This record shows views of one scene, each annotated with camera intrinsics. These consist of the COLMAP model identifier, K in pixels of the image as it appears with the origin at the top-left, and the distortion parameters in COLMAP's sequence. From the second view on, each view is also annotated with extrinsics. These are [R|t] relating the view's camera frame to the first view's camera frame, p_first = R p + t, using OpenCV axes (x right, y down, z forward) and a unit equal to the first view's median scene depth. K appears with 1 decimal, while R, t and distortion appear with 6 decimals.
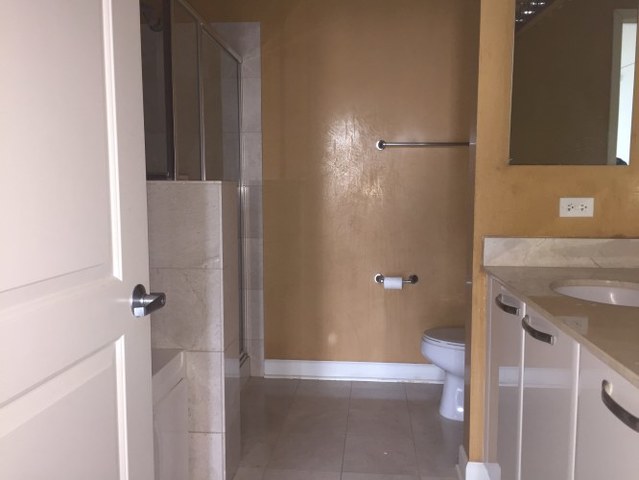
lens RADIAL K [[545.0, 0, 319.6], [0, 545.0, 239.4], [0, 0, 1]] dist [0.065375, -0.024074]
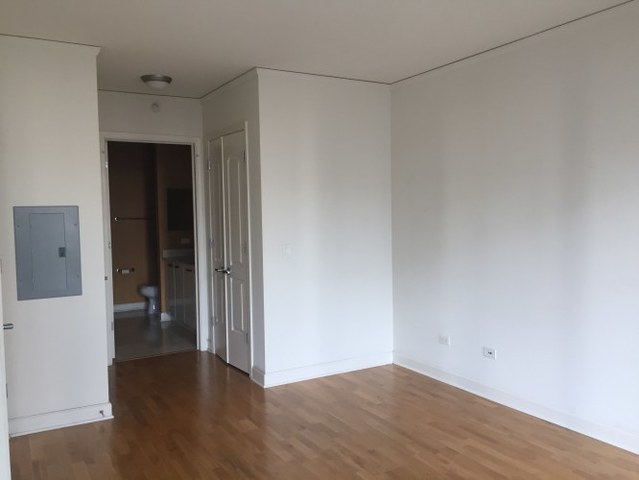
lens RADIAL K [[545.0, 0, 319.4], [0, 545.0, 240.0], [0, 0, 1]] dist [0.065375, -0.024074]
pose [[0.811034, -0.039863, 0.583639, -0.771071], [0.073258, 0.996743, -0.033722, 0.102703], [-0.580394, 0.070106, 0.811313, -2.022272]]
